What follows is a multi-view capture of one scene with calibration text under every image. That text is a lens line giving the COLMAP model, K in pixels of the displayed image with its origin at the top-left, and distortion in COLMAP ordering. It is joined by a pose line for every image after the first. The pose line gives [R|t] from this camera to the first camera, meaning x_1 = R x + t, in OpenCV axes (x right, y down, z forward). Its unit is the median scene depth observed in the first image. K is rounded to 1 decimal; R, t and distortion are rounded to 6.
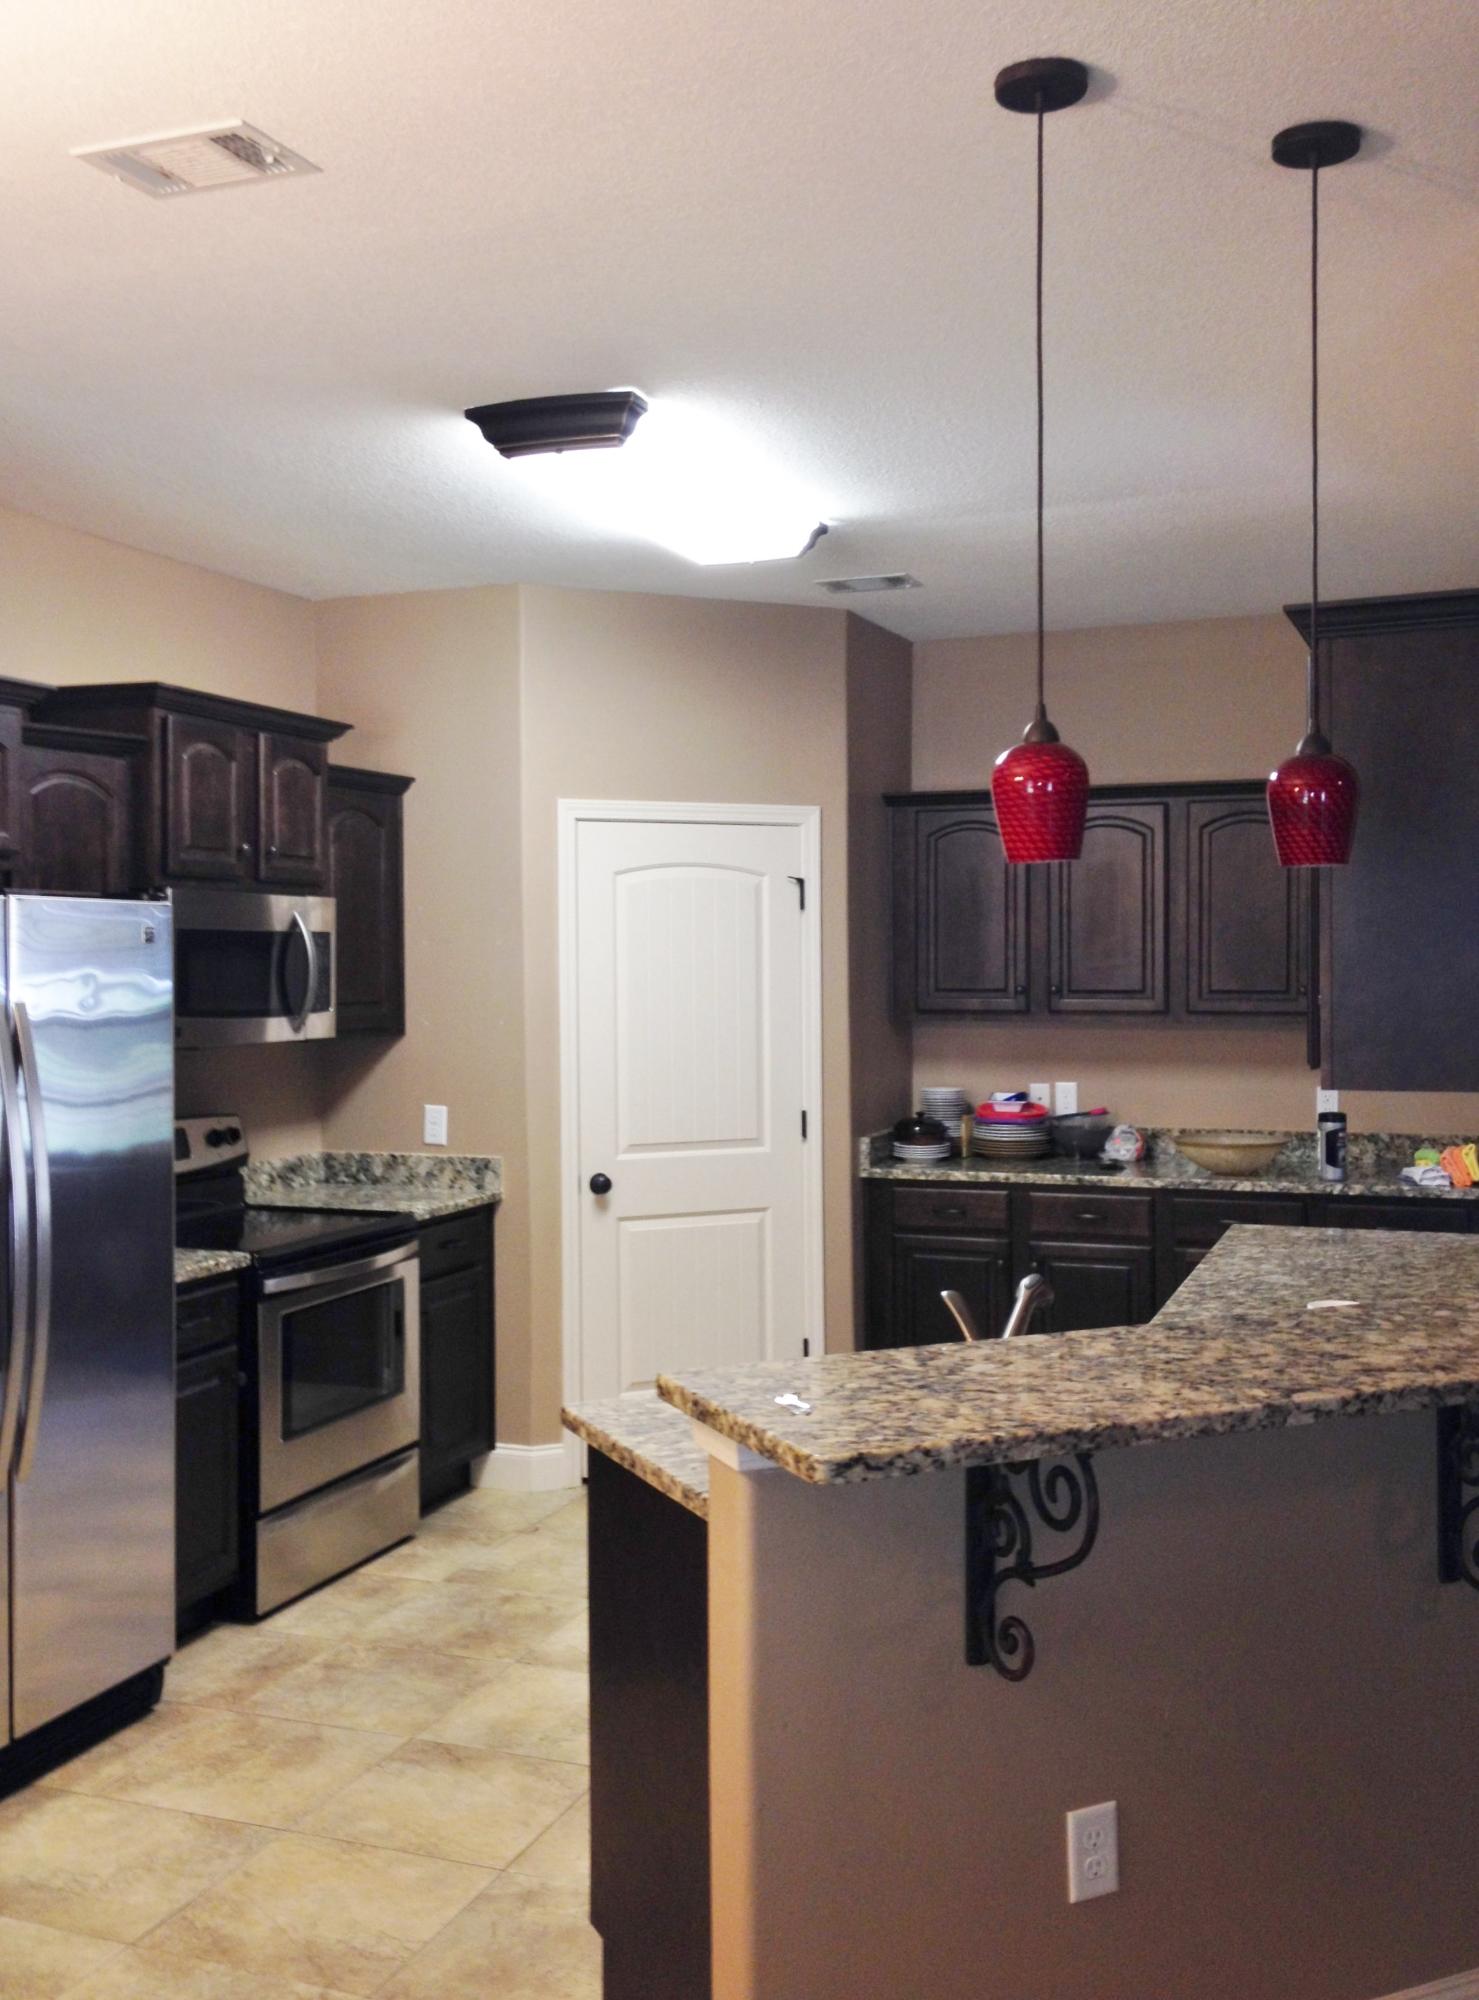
lens RADIAL K [[2098.8, 0, 739.5], [0, 2098.8, 1000.0], [0, 0, 1]] dist [0.143194, -0.320763]
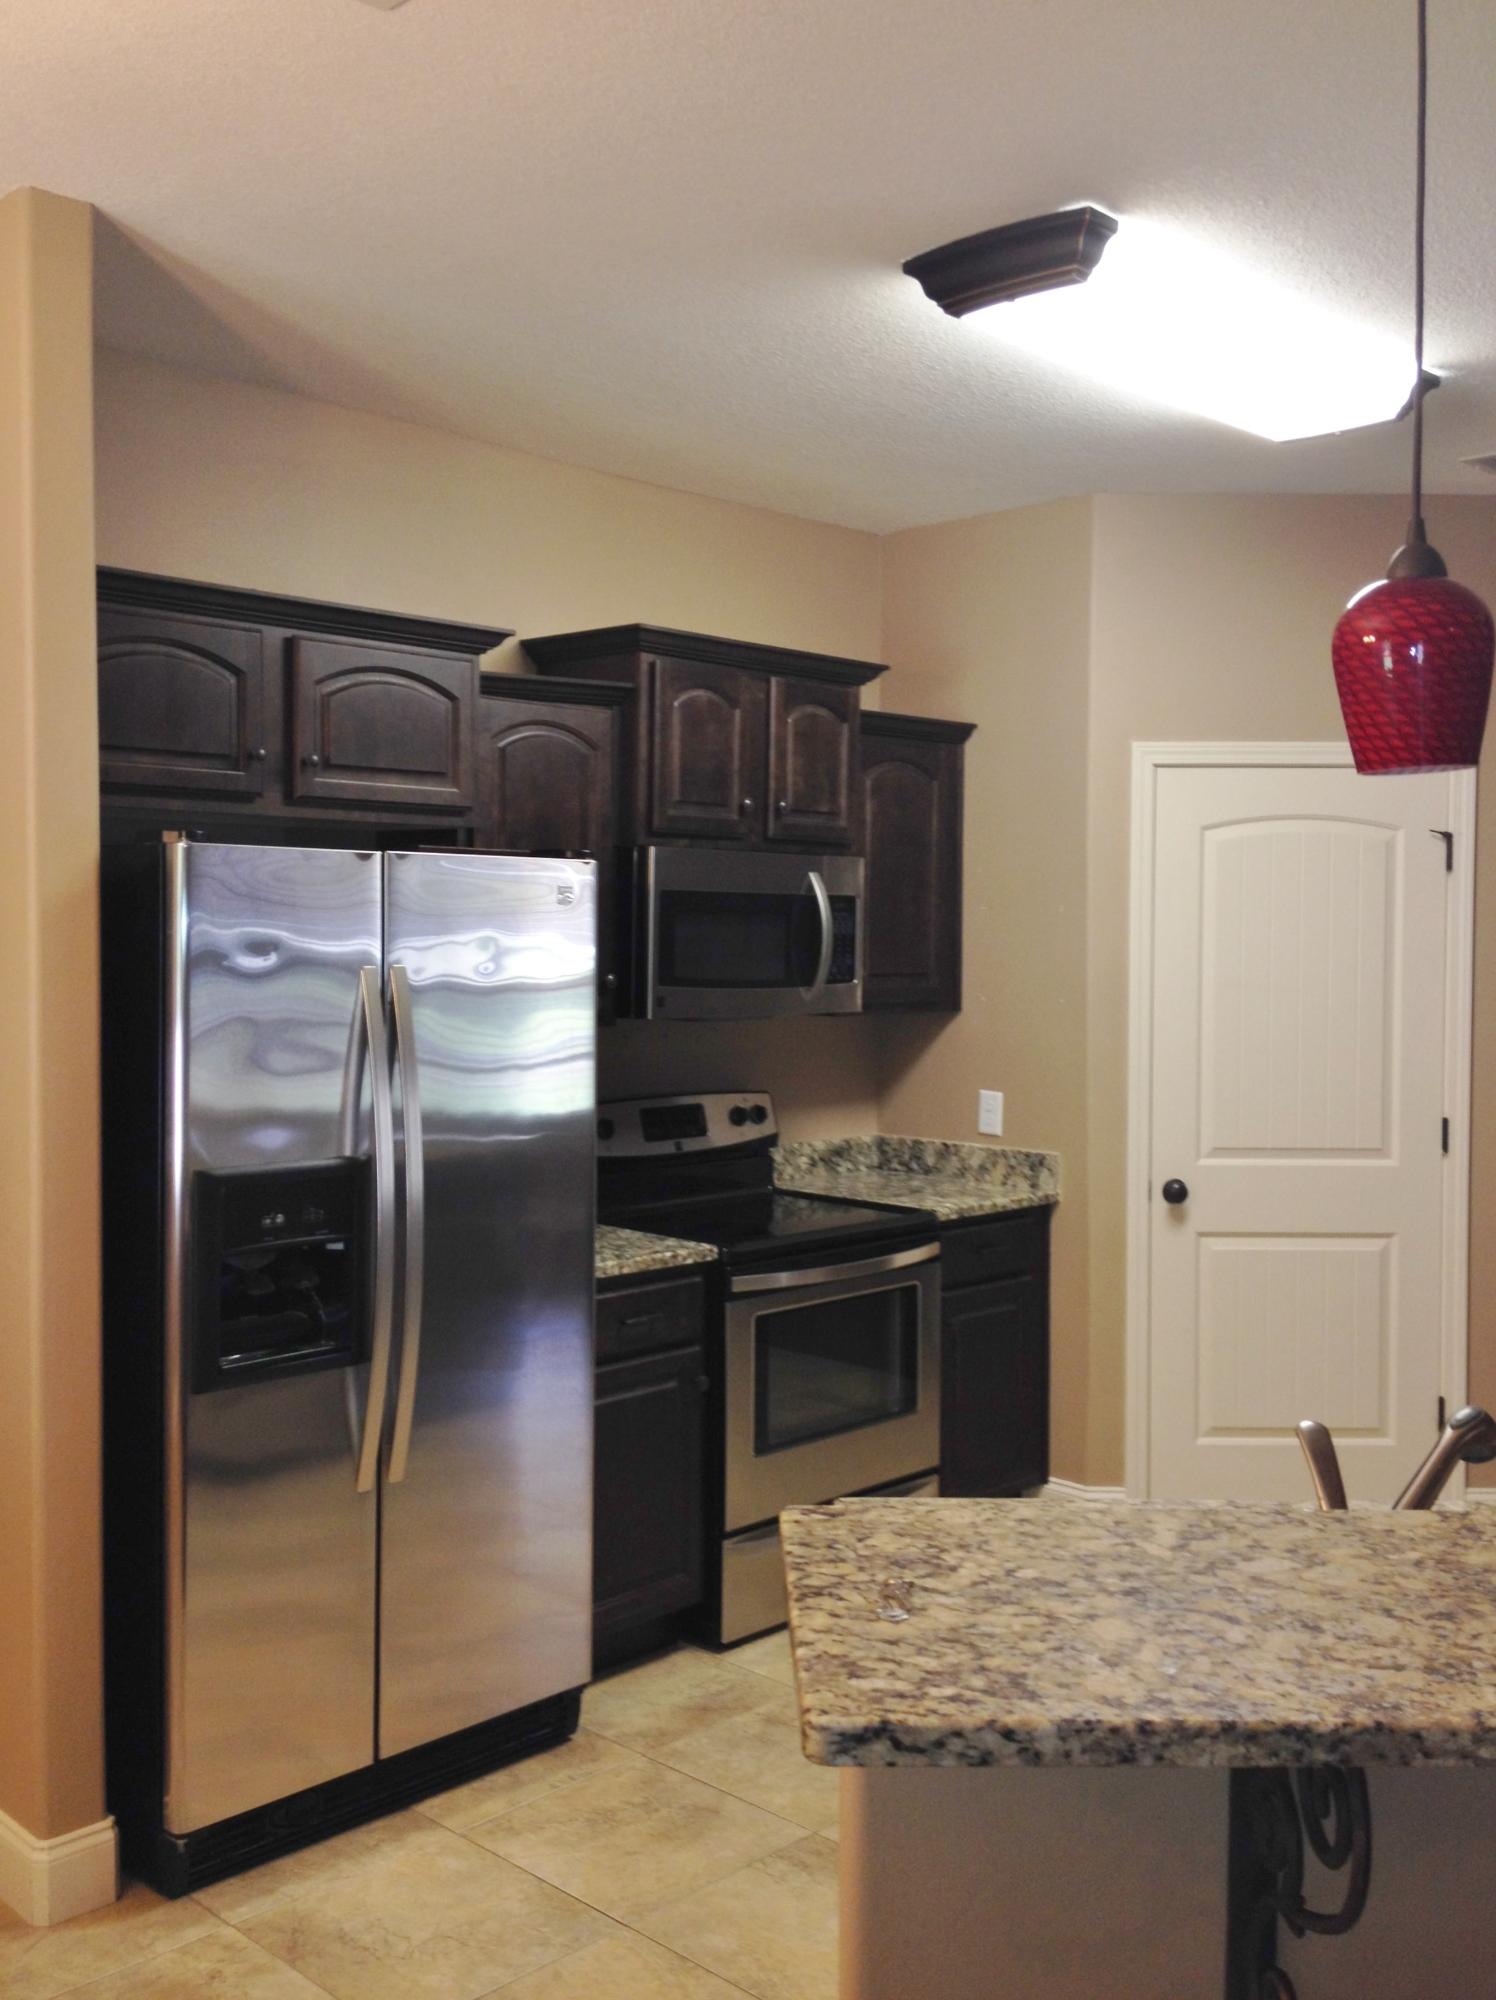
lens RADIAL K [[1959.7, 0, 748.0], [0, 1959.7, 1000.0], [0, 0, 1]] dist [0.105443, -0.218934]
pose [[0.907052, 0.025405, -0.420251, 0.126584], [-0.019427, 0.999640, 0.018499, -0.002312], [0.420570, -0.008616, 0.907219, 0.227509]]
